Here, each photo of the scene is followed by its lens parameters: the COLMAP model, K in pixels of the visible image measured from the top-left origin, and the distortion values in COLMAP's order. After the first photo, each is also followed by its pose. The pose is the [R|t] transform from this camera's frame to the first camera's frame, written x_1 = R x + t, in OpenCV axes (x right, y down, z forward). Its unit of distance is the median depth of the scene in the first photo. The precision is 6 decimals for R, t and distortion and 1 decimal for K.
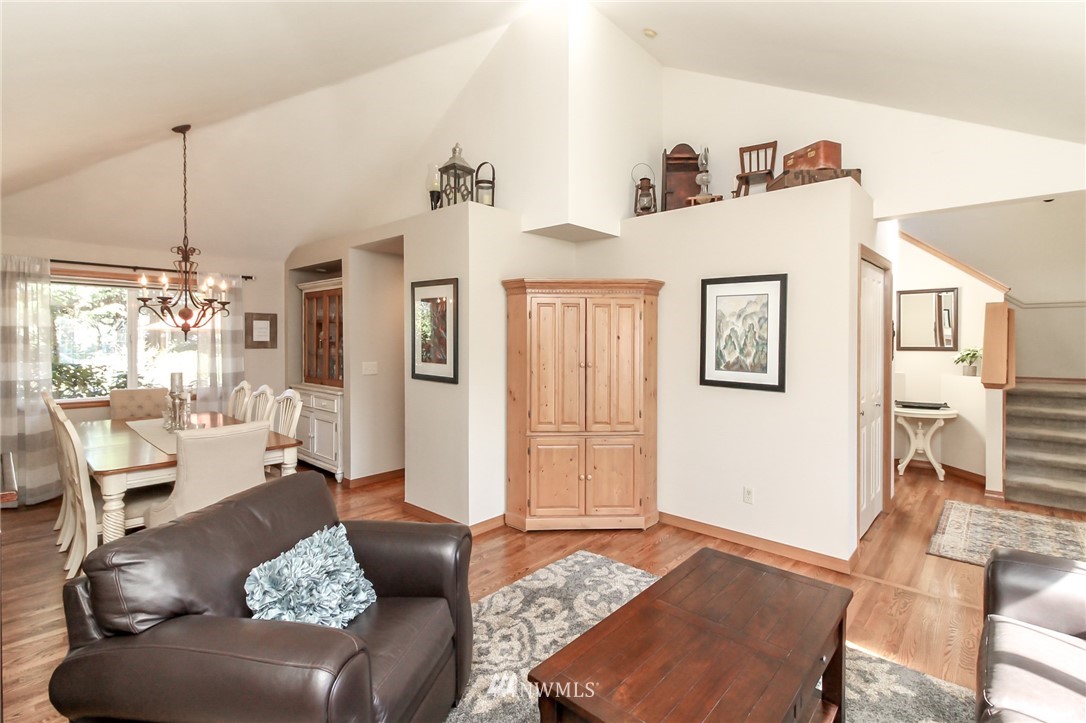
lens RADIAL K [[502.4, 0, 544.5], [0, 502.4, 341.9], [0, 0, 1]] dist [0.002814, -0.008811]
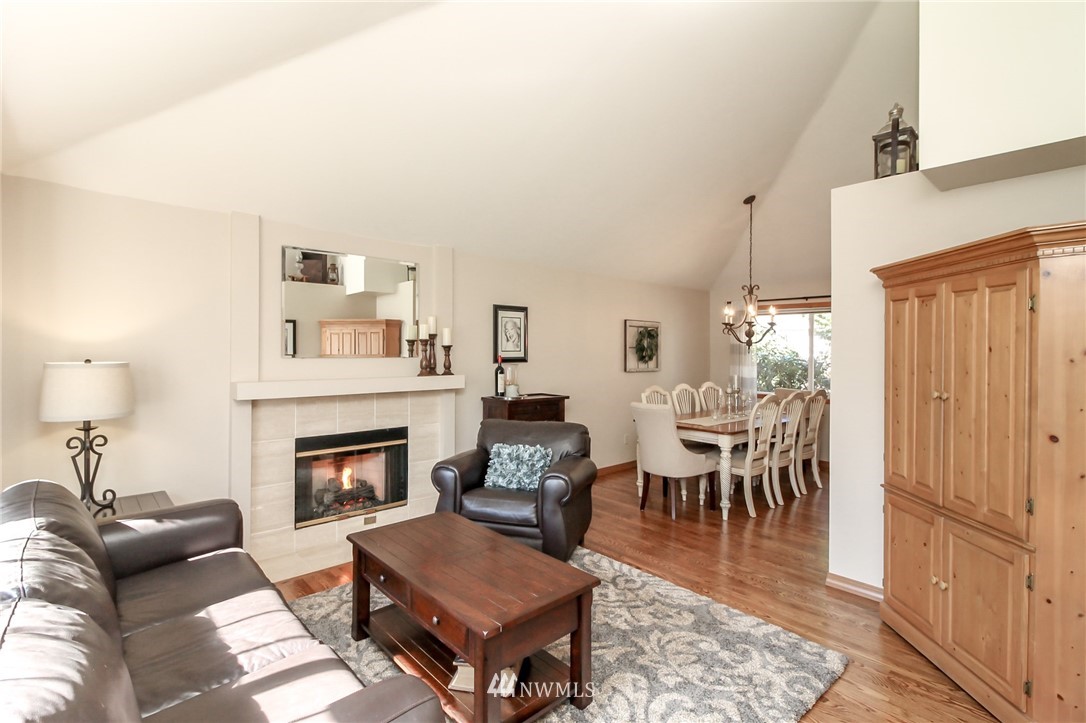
lens RADIAL K [[502.4, 0, 544.5], [0, 502.4, 341.9], [0, 0, 1]] dist [0.002814, -0.008811]
pose [[-0.089482, -0.015449, -0.995869, 0.650841], [-0.027962, 0.999525, -0.012993, 0.003069], [0.995596, 0.026684, -0.089871, 0.517567]]
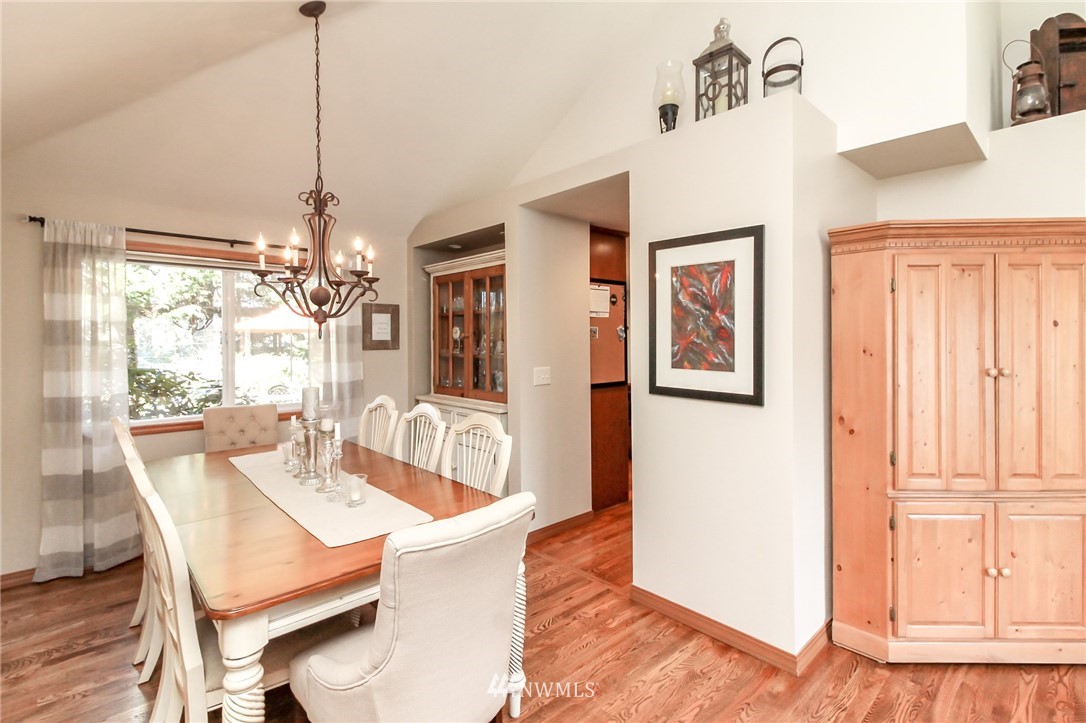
lens RADIAL K [[510.7, 0, 543.4], [0, 510.7, 337.4], [0, 0, 1]] dist [0.027486, -0.023165]
pose [[0.994687, -0.010367, -0.102420, -0.326074], [0.009326, 0.999900, -0.010637, 0.006782], [0.102520, 0.009626, 0.994684, 0.335290]]
